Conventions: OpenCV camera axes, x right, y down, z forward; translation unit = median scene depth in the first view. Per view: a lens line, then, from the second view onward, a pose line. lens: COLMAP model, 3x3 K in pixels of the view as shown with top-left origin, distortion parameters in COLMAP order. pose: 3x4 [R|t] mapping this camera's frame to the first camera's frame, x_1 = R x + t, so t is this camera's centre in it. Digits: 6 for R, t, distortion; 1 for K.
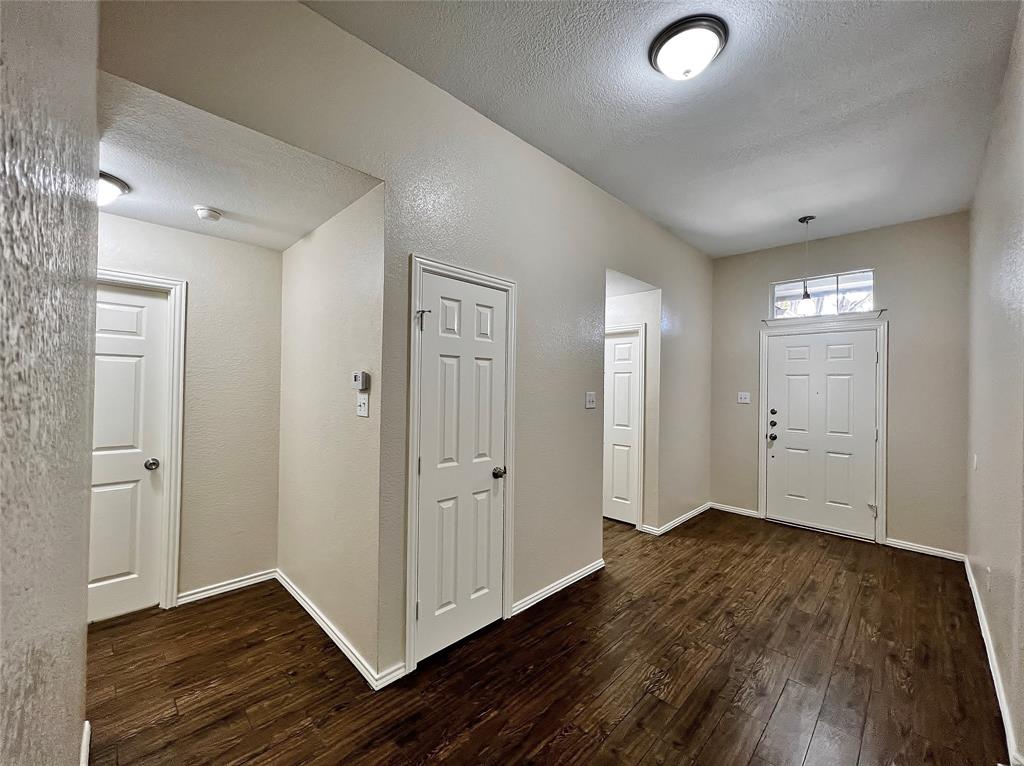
lens RADIAL K [[411.0, 0, 510.6], [0, 411.0, 385.3], [0, 0, 1]] dist [-0.000343, -0.000174]
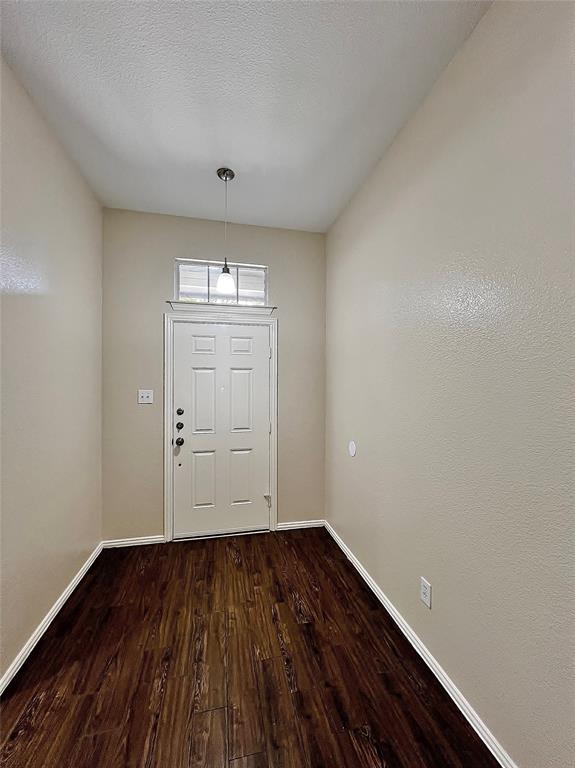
lens RADIAL K [[308.3, 0, 289.4], [0, 308.3, 383.2], [0, 0, 1]] dist [-0.000343, -0.000174]
pose [[0.531465, -0.017391, 0.846902, 0.289375], [0.001811, 0.999810, 0.019395, -0.008098], [-0.847078, -0.008774, 0.531396, 0.611966]]
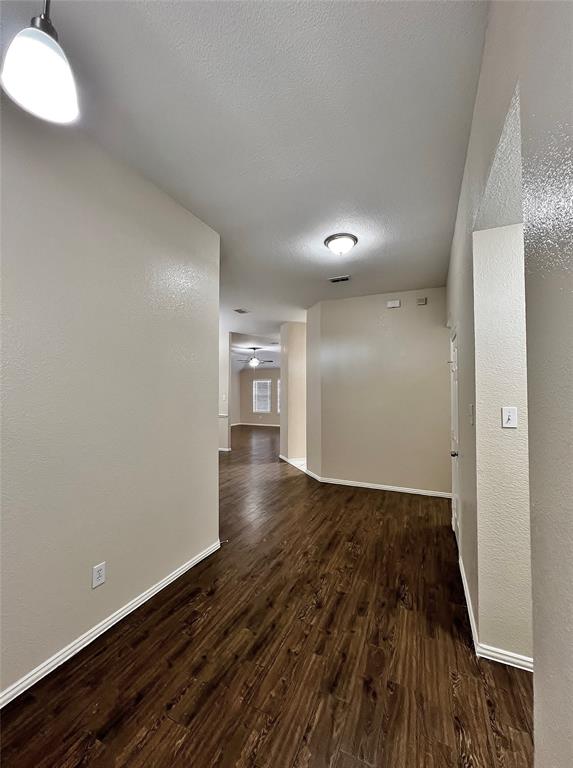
lens RADIAL K [[308.5, 0, 286.5], [0, 308.5, 384.0], [0, 0, 1]] dist [-0.001658, 0.000485]
pose [[-0.935165, -0.026105, -0.353250, 0.687931], [-0.014042, 0.999229, -0.036668, 0.003813], [0.353935, -0.029331, -0.934810, 1.313110]]
